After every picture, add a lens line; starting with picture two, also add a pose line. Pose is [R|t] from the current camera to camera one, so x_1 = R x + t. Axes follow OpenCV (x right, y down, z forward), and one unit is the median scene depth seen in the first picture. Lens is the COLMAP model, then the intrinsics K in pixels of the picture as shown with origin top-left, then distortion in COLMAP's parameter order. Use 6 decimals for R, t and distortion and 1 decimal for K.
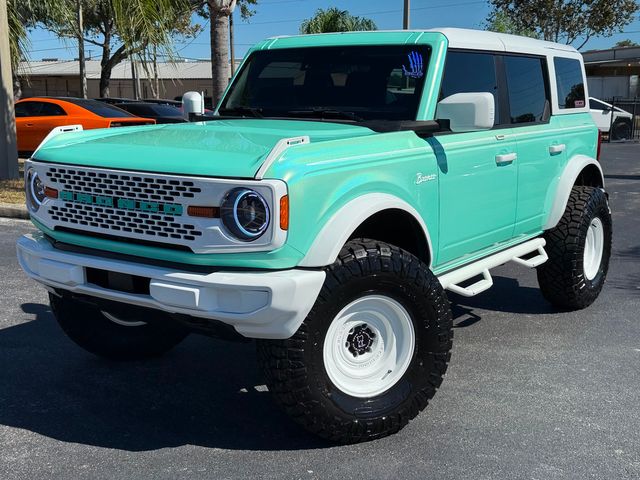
lens RADIAL K [[808.2, 0, 320.0], [0, 808.2, 240.0], [0, 0, 1]] dist [0.148488, 0.023094]
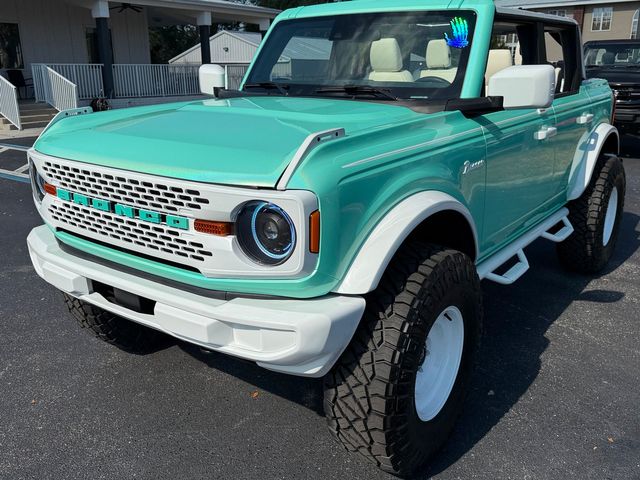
lens RADIAL K [[590.3, 0, 317.0], [0, 590.3, 248.9], [0, 0, 1]] dist [0.197915, -0.473887]
pose [[0.999383, 0.000957, -0.035101, -0.019887], [0.003591, 0.991600, 0.129294, -0.083005], [0.034929, -0.129340, 0.990985, 0.393920]]
